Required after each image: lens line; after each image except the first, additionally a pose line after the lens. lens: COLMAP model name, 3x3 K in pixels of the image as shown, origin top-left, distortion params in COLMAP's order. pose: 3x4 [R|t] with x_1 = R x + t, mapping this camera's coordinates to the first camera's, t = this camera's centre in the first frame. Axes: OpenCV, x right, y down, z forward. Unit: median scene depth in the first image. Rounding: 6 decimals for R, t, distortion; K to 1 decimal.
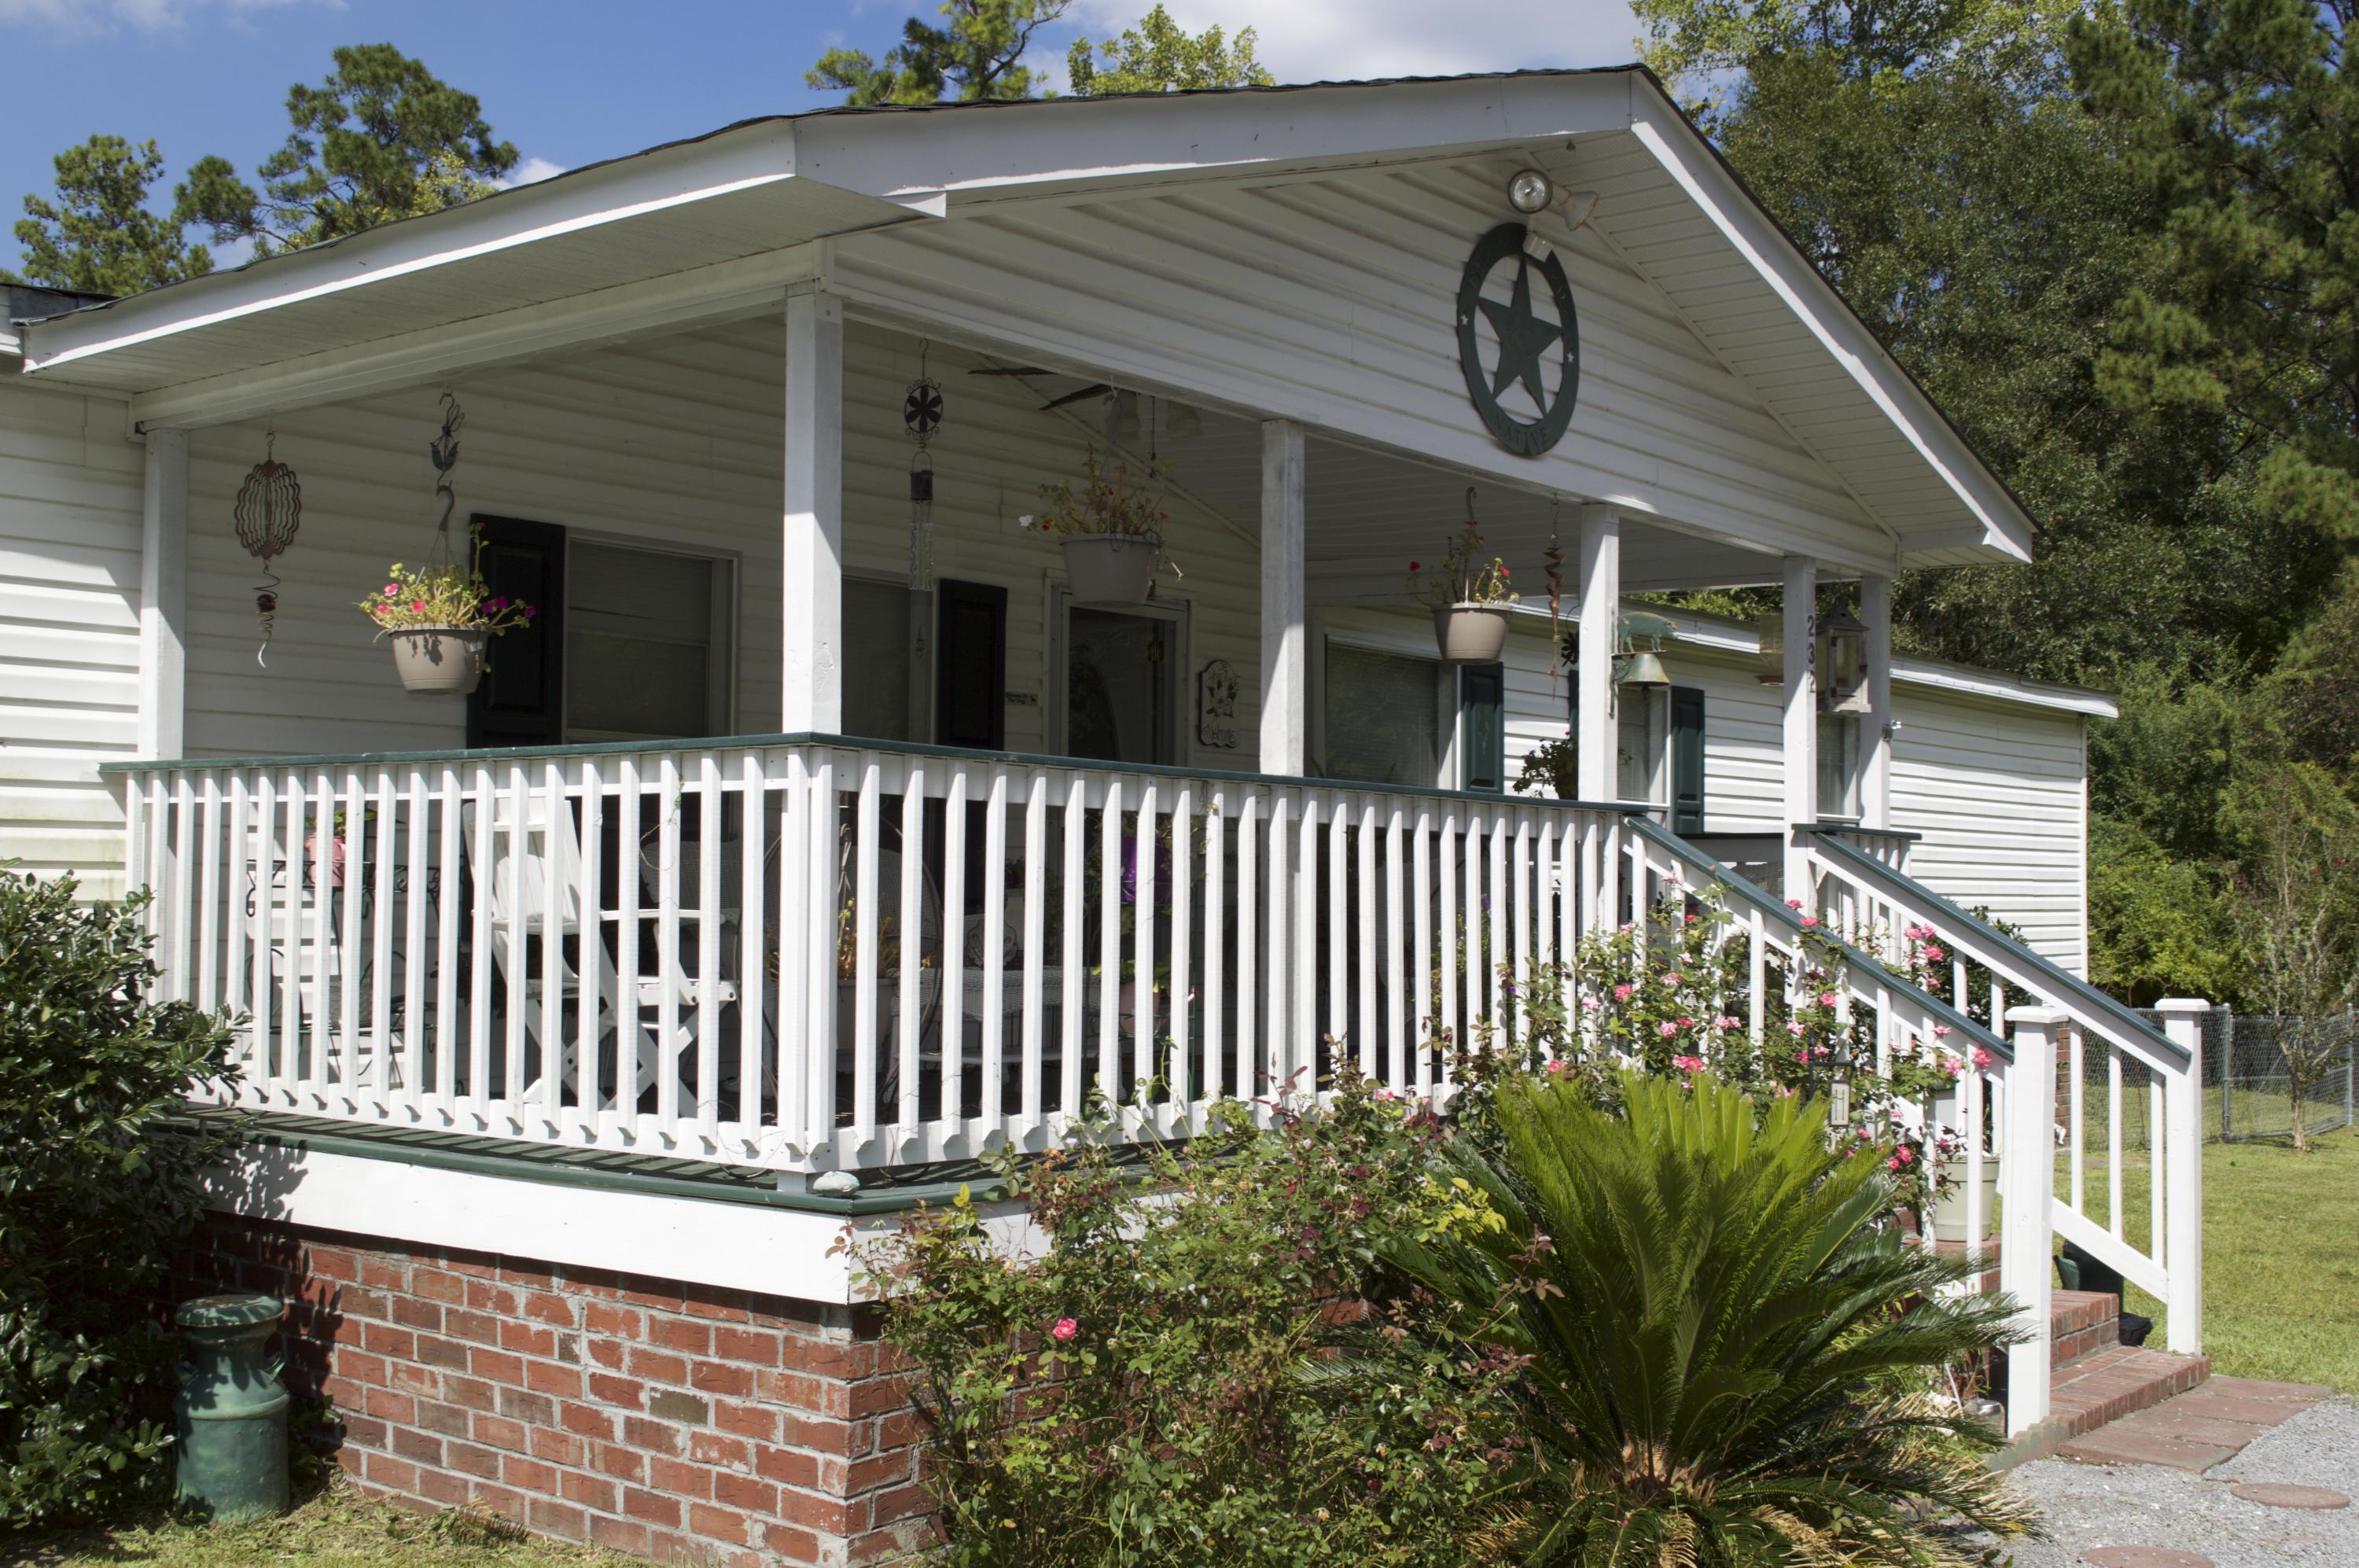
lens RADIAL K [[2575.2, 0, 1188.6], [0, 2575.2, 857.7], [0, 0, 1]] dist [-0.059840, 0.000000]
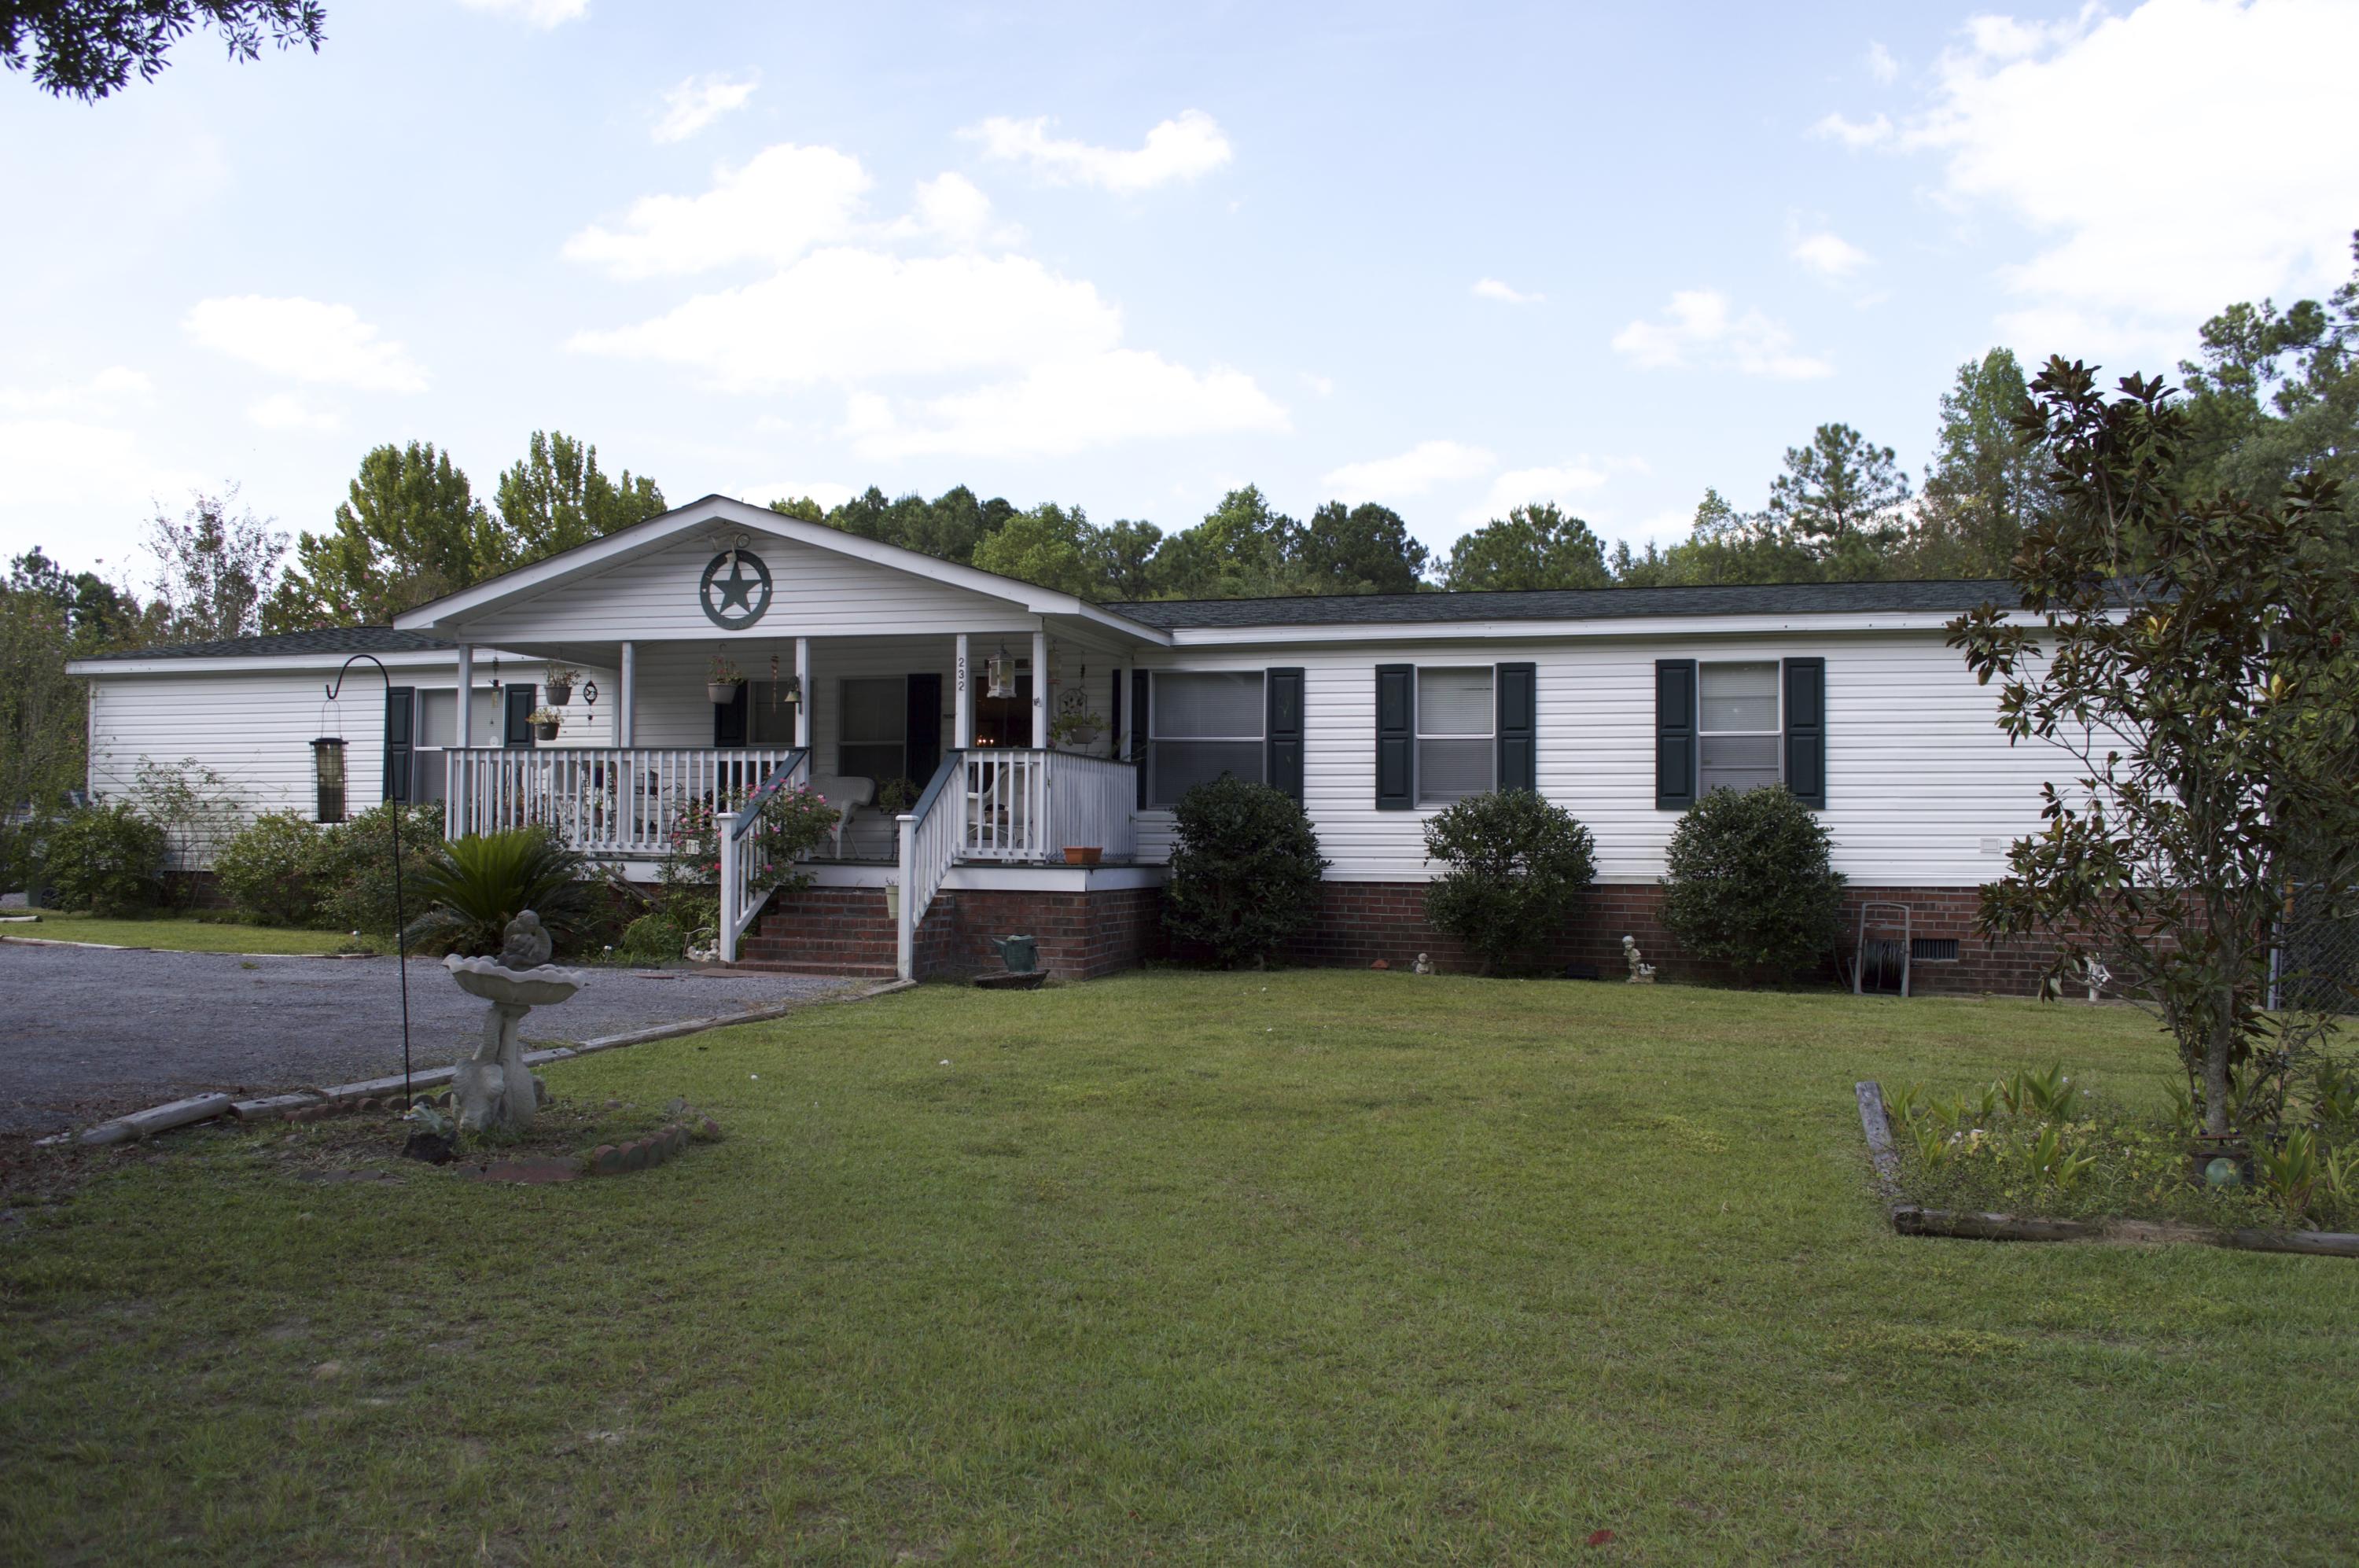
lens RADIAL K [[1873.1, 0, 1188.2], [0, 1873.1, 793.5], [0, 0, 1]] dist [-0.068819, -0.008779]
pose [[0.414394, -0.035252, -0.909415, 1.702768], [0.011752, 0.999374, -0.033384, 0.078367], [0.910022, 0.003147, 0.414548, 0.454420]]
